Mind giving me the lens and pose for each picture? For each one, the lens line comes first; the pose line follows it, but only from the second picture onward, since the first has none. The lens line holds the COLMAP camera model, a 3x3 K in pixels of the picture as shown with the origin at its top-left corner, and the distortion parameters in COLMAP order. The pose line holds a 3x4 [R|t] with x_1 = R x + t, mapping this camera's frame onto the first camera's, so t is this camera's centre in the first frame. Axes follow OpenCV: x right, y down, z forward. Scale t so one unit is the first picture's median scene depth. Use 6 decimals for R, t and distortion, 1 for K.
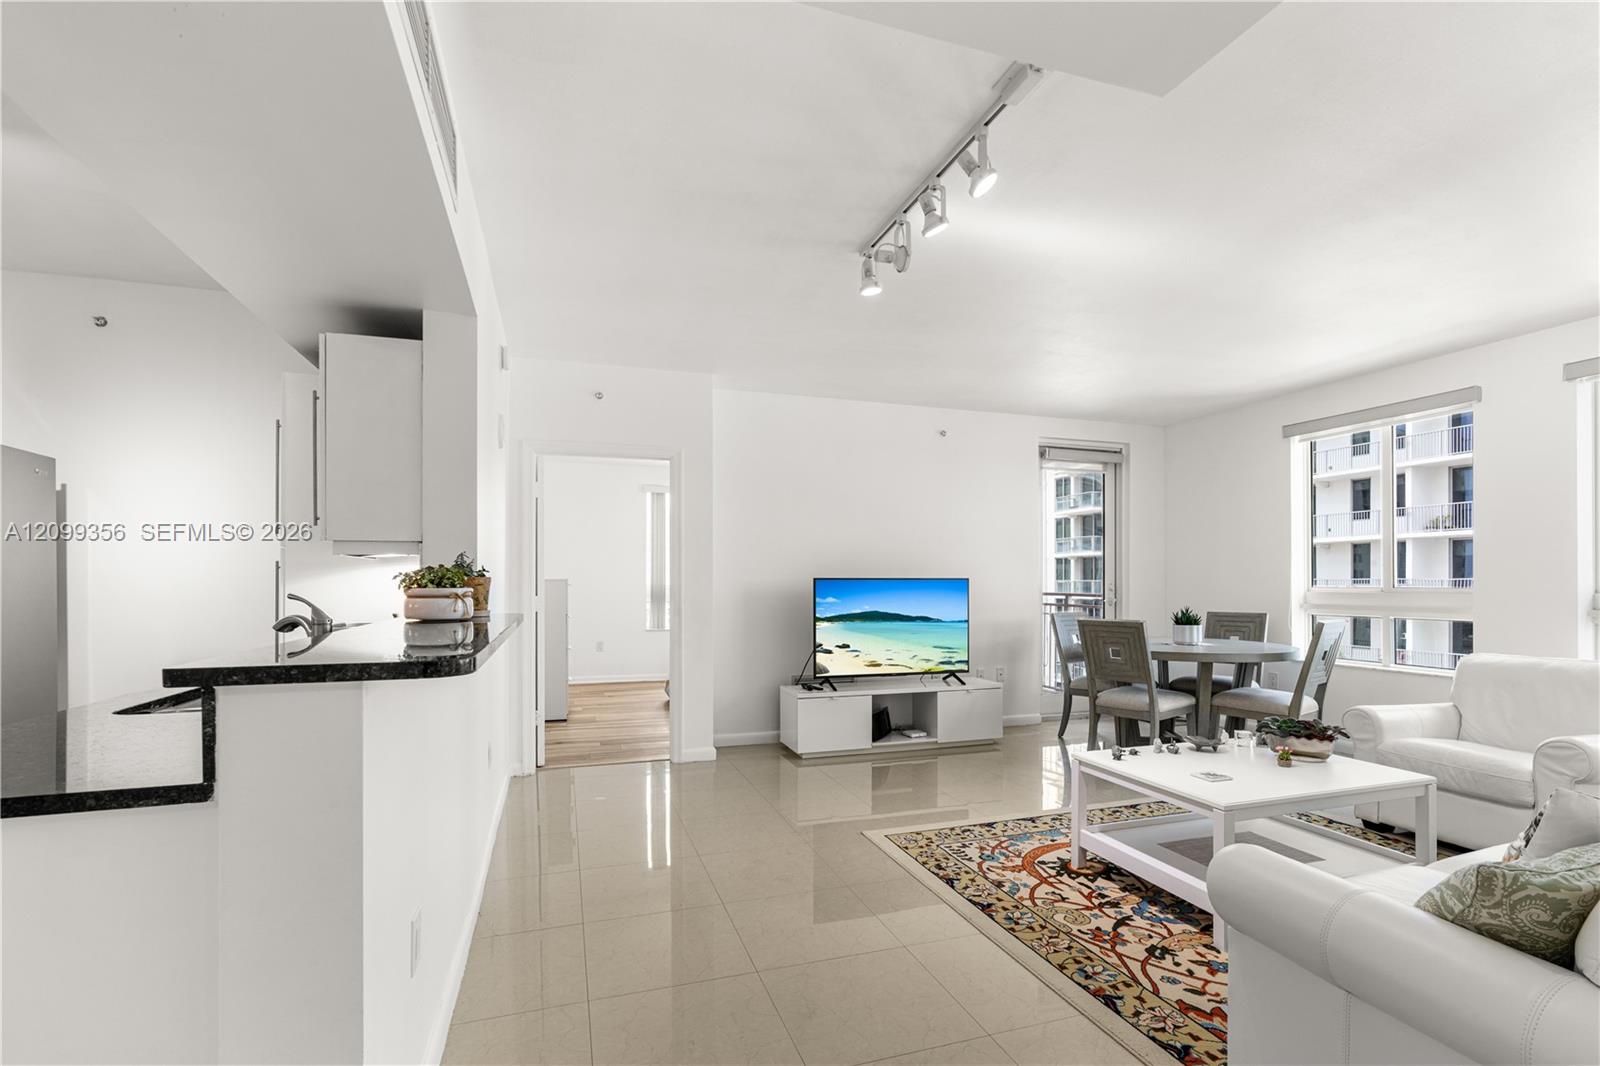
lens RADIAL K [[727.5, 0, 794.7], [0, 727.5, 566.5], [0, 0, 1]] dist [-0.028462, 0.012856]
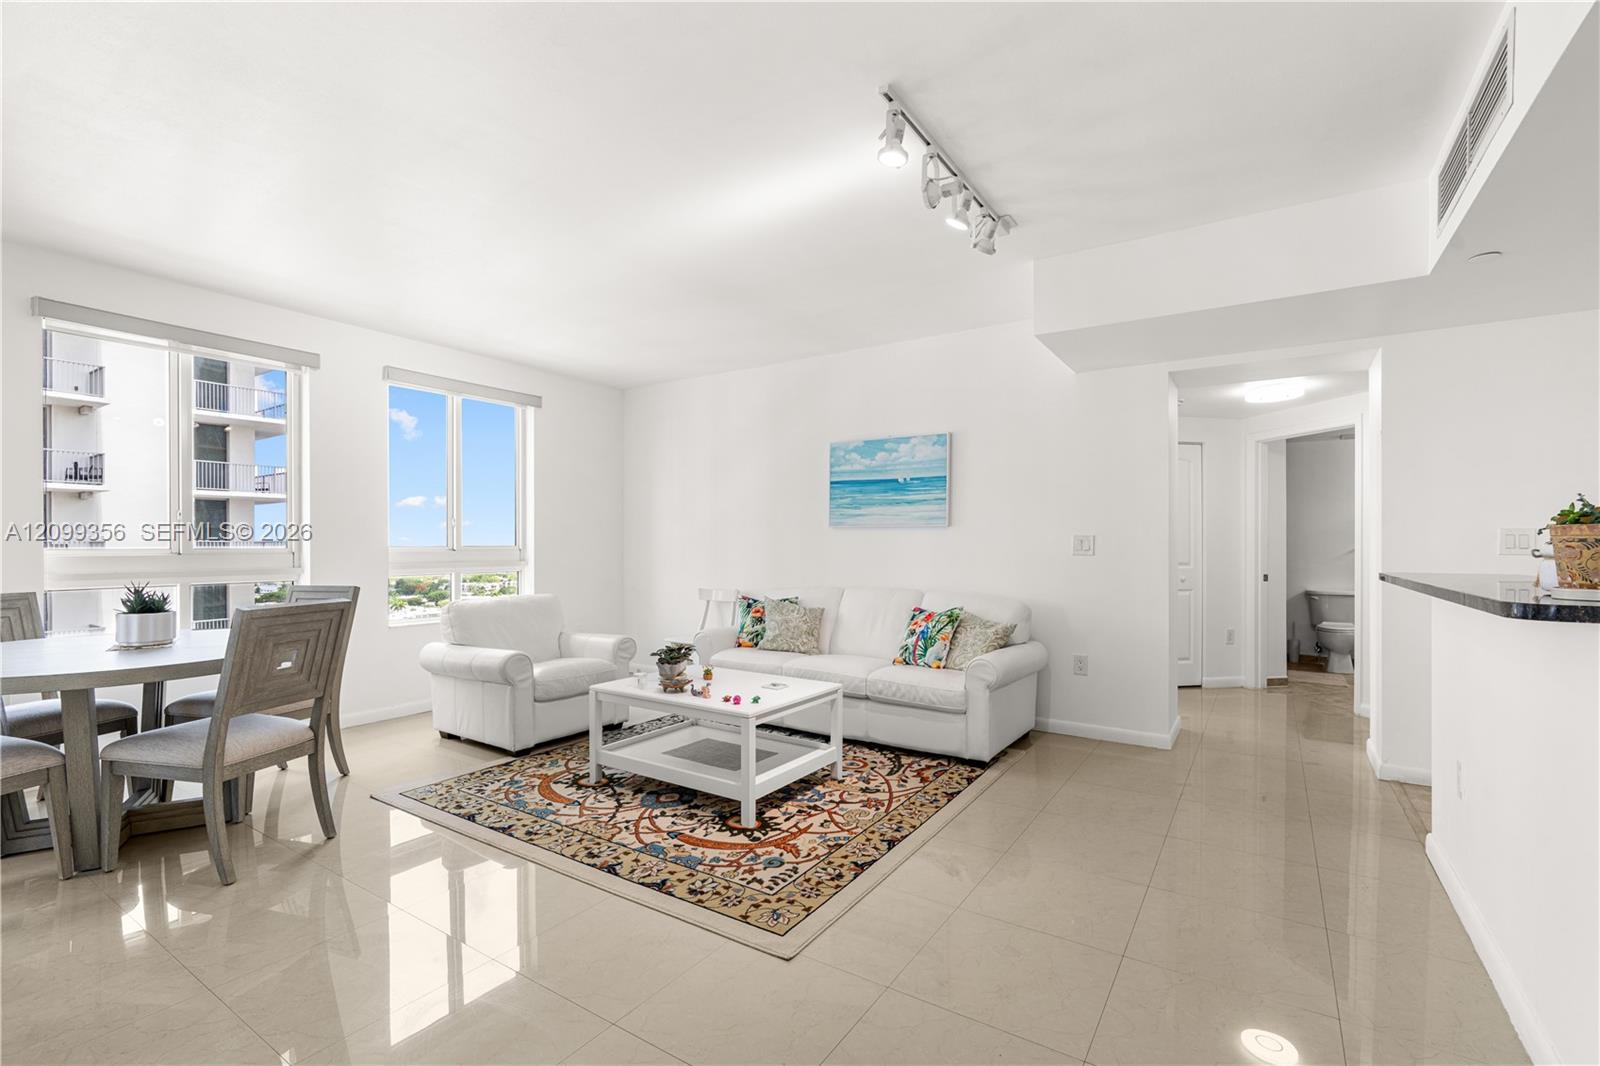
lens RADIAL K [[712.6, 0, 803.7], [0, 712.6, 543.4], [0, 0, 1]] dist [-0.011773, -0.000052]
pose [[-0.625837, 0.000932, 0.779954, -0.383616], [-0.015937, 0.999775, -0.013982, 0.034460], [-0.779791, -0.021180, -0.625681, 1.412263]]
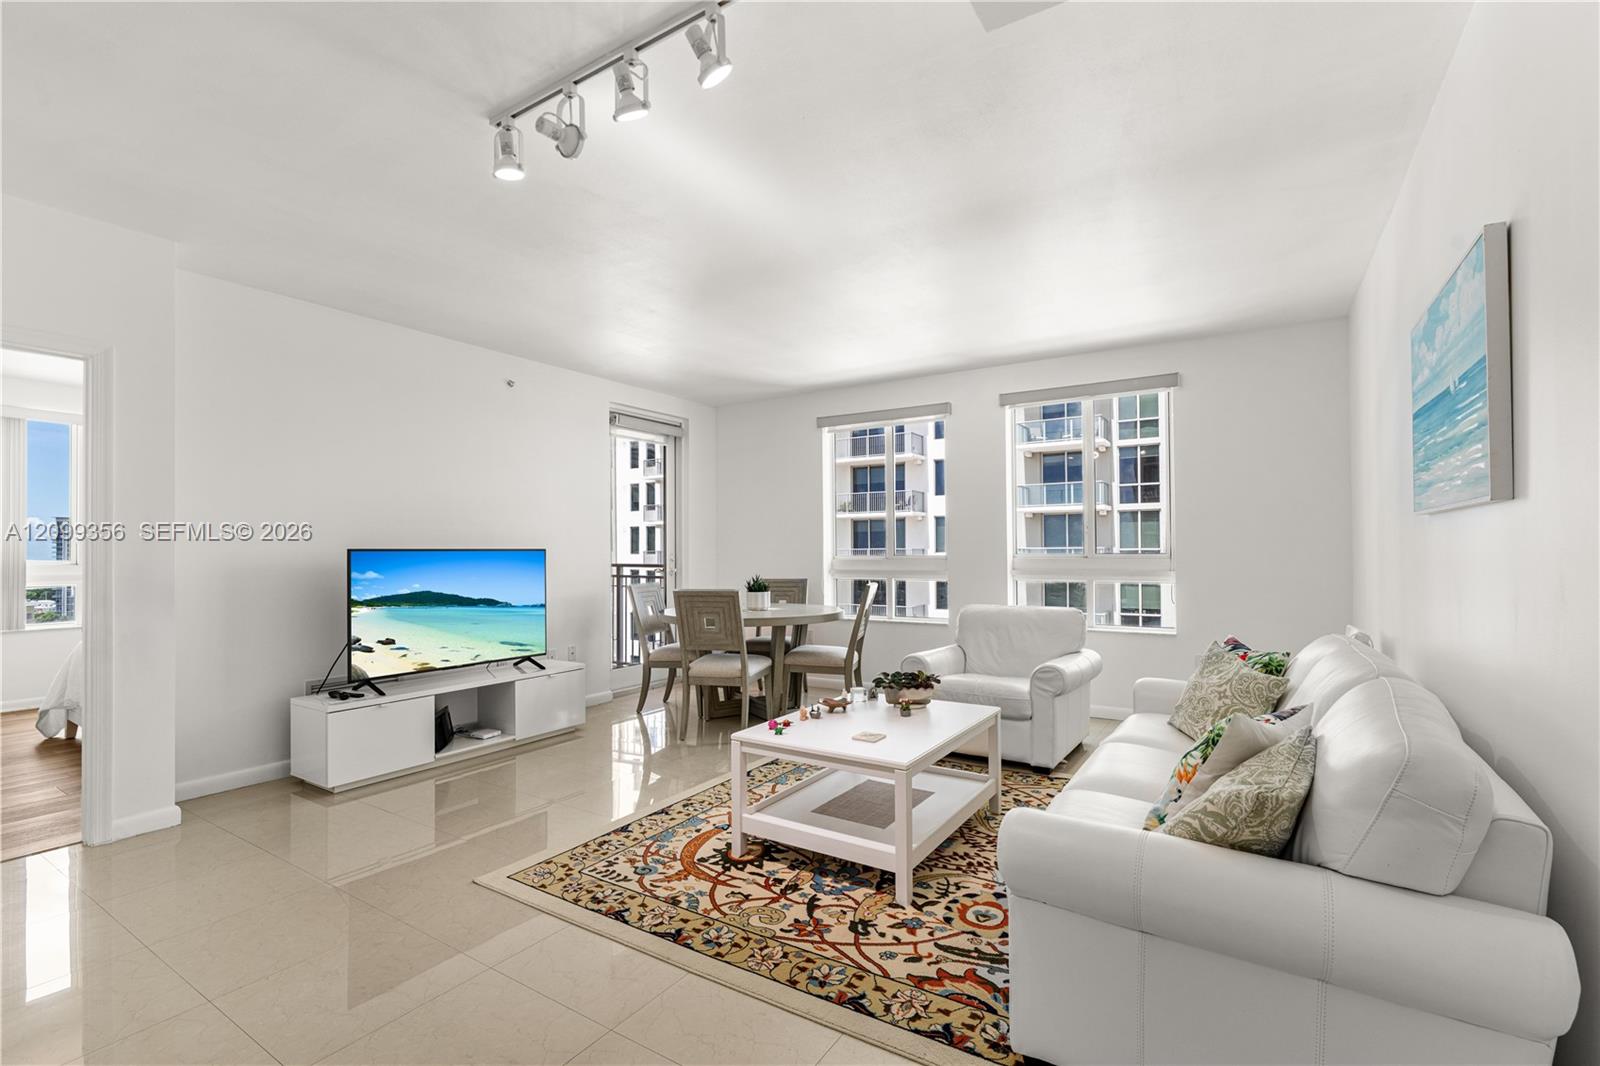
lens RADIAL K [[712.6, 0, 803.7], [0, 712.6, 543.4], [0, 0, 1]] dist [-0.011773, -0.000052]
pose [[0.770826, 0.002703, 0.637040, -0.120077], [-0.007064, 0.999966, 0.004304, 0.005715], [-0.637006, -0.007817, 0.770819, 0.212565]]
